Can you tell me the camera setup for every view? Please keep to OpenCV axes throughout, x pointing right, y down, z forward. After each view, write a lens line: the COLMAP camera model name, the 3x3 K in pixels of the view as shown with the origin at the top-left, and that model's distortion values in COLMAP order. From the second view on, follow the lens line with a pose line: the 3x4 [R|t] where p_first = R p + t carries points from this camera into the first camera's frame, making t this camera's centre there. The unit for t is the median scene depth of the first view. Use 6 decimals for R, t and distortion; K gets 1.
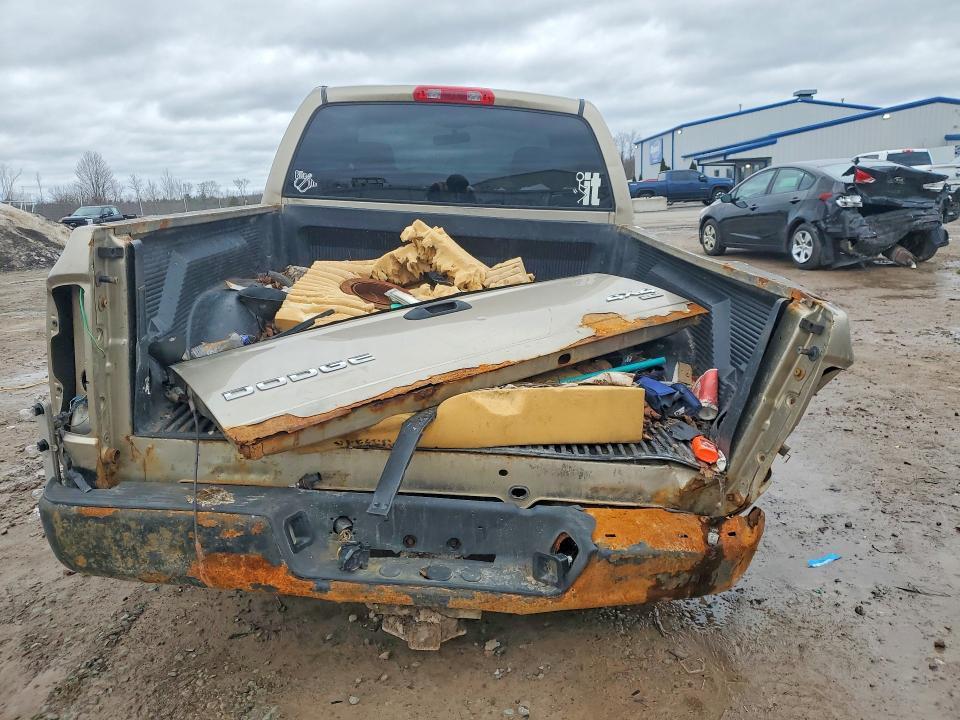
lens RADIAL K [[790.1, 0, 480.0], [0, 790.1, 360.0], [0, 0, 1]] dist [0.000934, 0.000881]
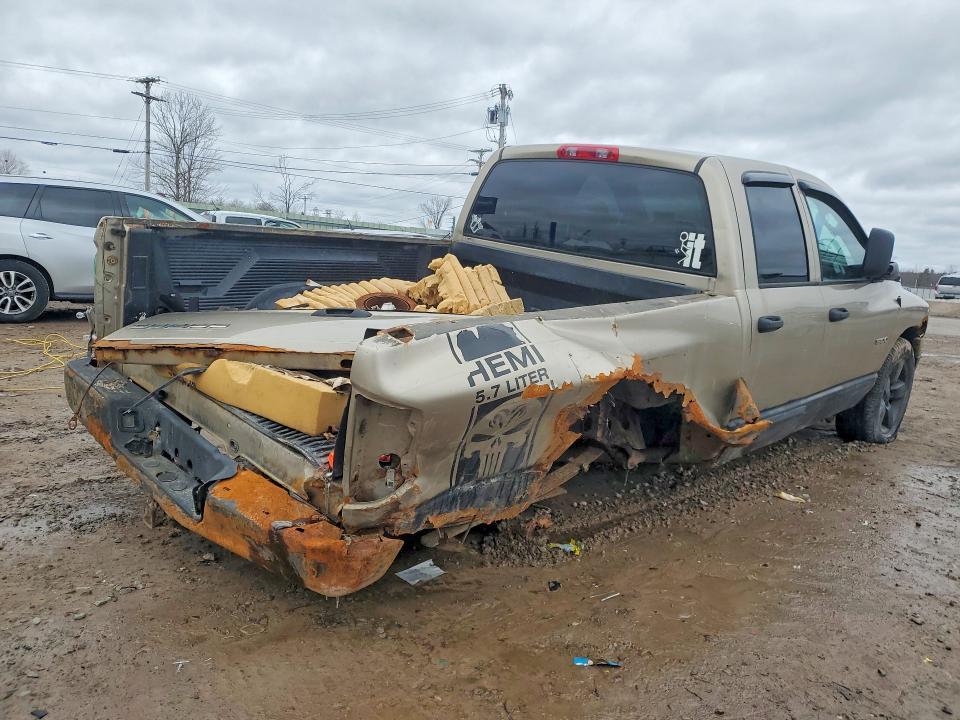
lens RADIAL K [[790.1, 0, 480.0], [0, 790.1, 360.0], [0, 0, 1]] dist [0.000934, 0.000881]
pose [[0.661021, 0.182167, -0.727920, 0.680792], [-0.245164, 0.969277, 0.019936, -0.049849], [0.709187, 0.165281, 0.685373, 0.212078]]
